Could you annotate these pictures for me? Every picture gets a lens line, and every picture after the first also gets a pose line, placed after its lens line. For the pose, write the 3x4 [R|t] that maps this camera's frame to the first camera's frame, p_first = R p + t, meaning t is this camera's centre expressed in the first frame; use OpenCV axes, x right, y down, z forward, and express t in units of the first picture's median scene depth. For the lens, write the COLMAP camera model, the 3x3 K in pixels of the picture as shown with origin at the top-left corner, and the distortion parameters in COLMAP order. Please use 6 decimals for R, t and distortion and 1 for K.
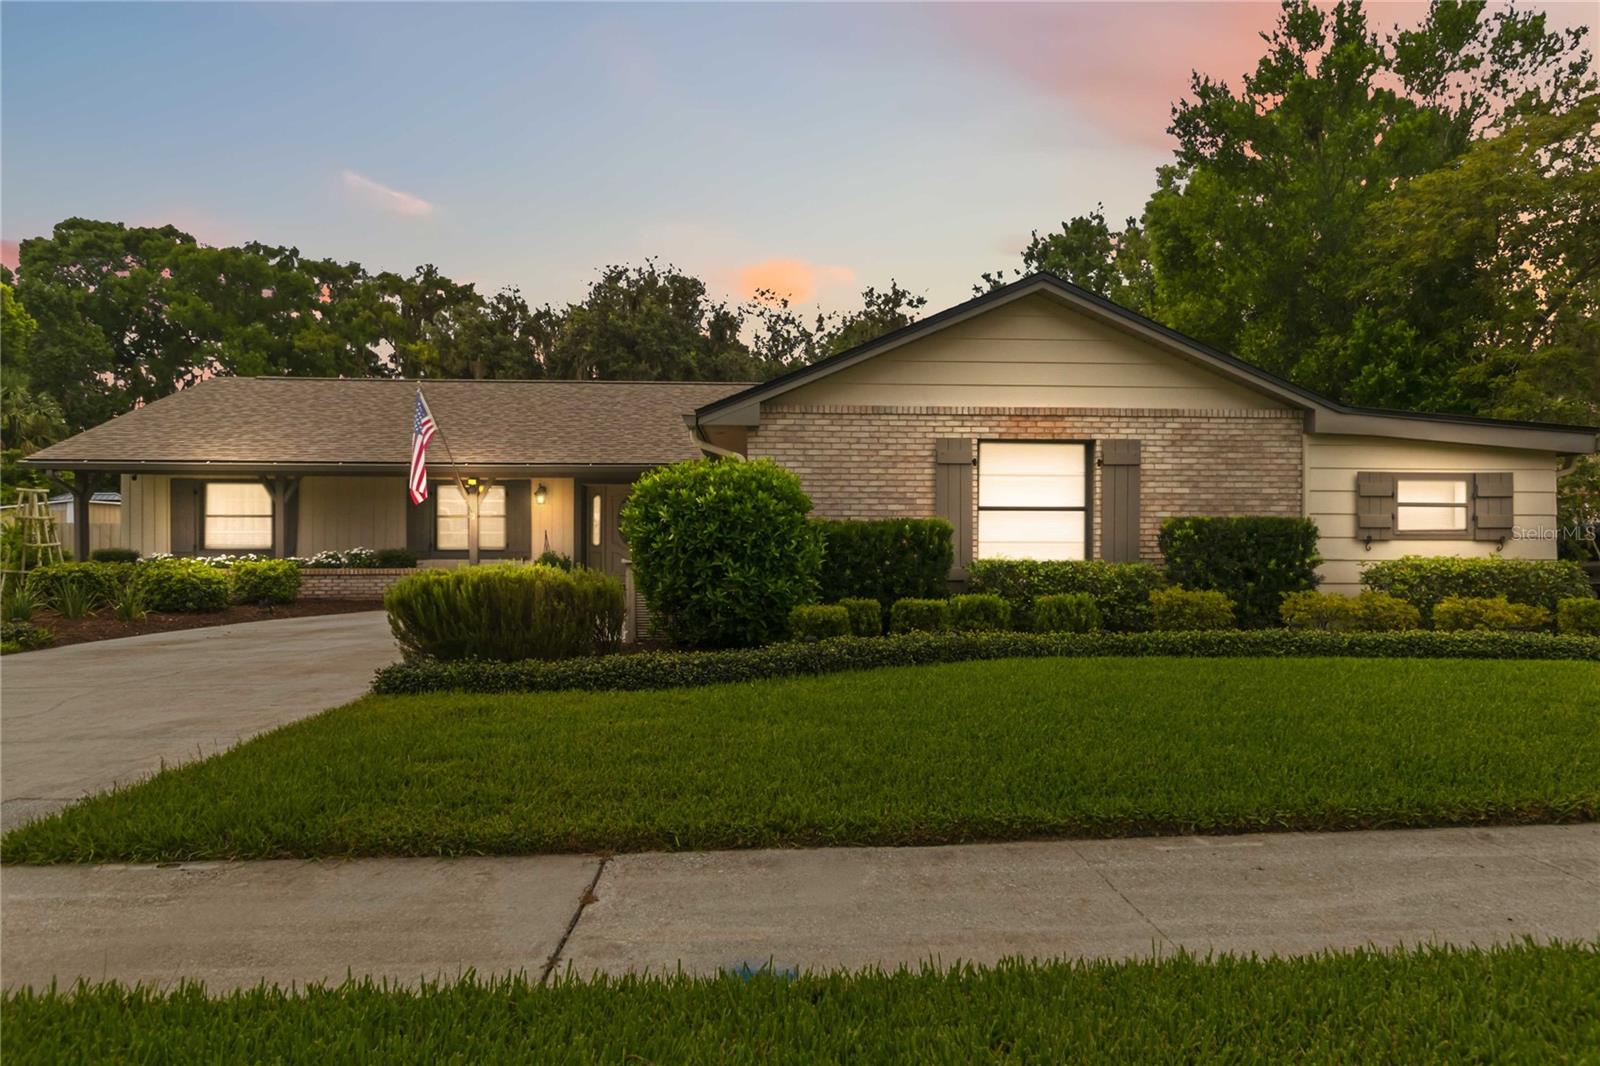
lens RADIAL K [[845.2, 0, 800.0], [0, 845.2, 533.0], [0, 0, 1]] dist [-0.000994, -0.000278]
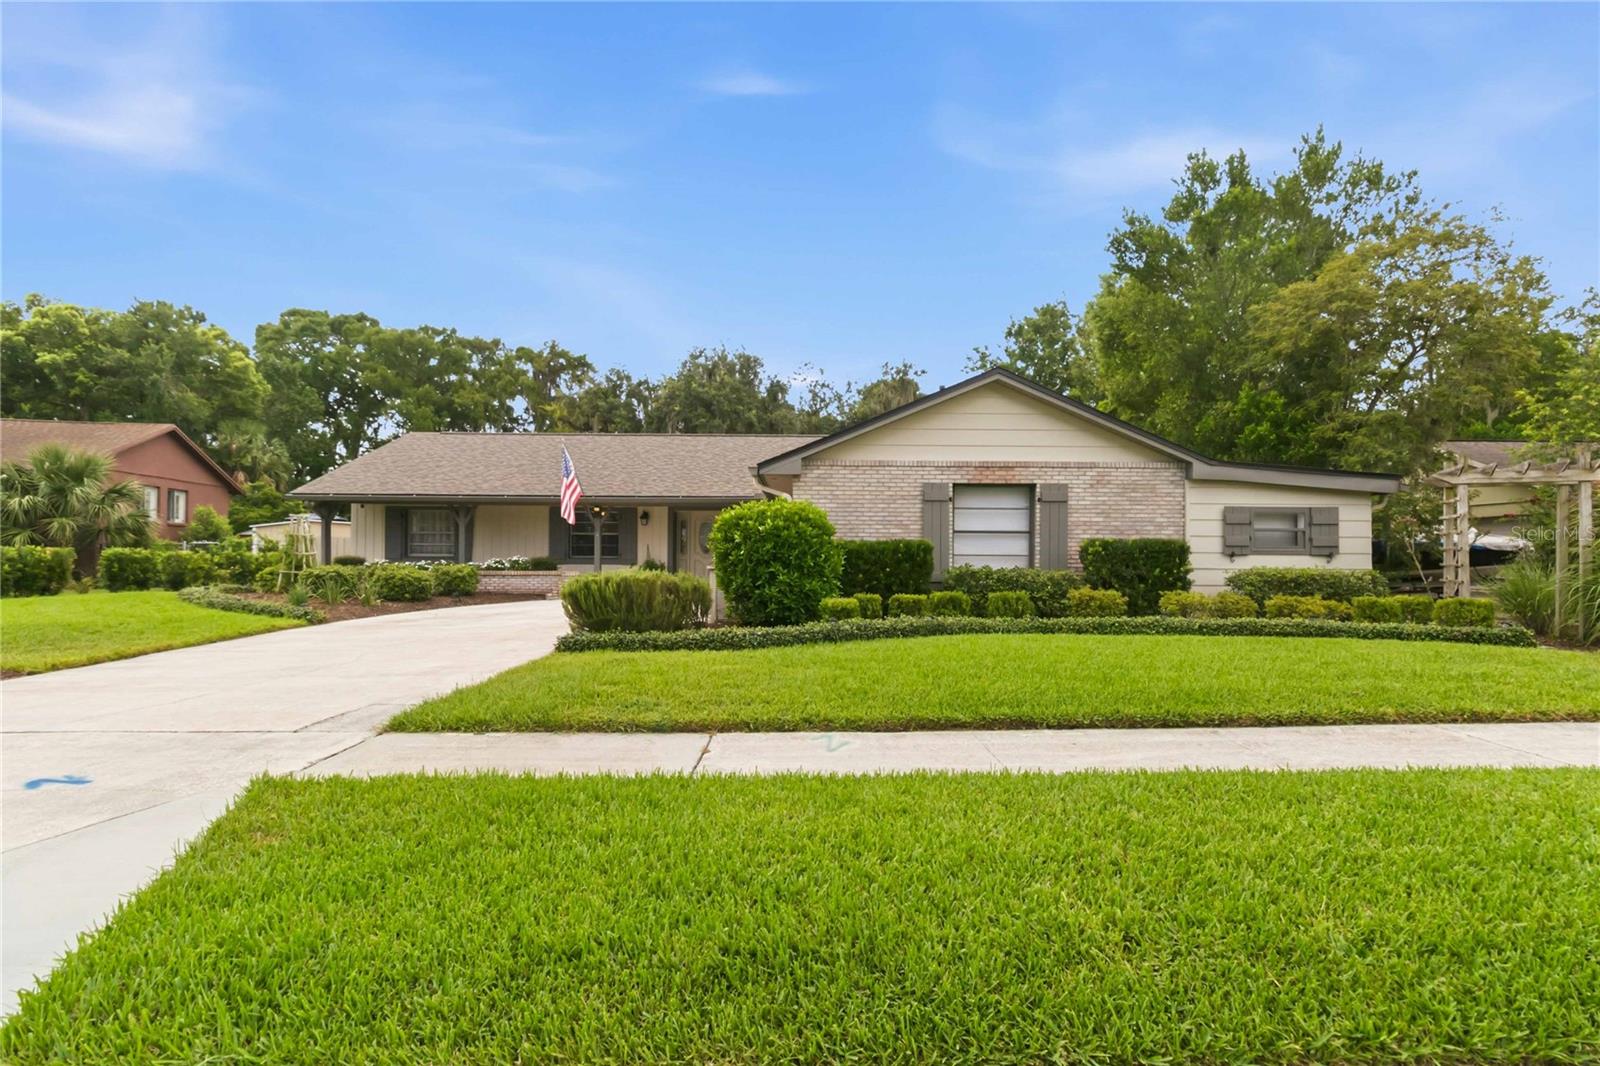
lens RADIAL K [[705.1, 0, 800.0], [0, 705.1, 533.0], [0, 0, 1]] dist [-0.002498, -0.000190]
pose [[0.998500, 0.001622, -0.054724, 0.016778], [-0.002210, 0.999940, -0.010698, -0.013580], [0.054704, 0.010803, 0.998444, -0.210845]]
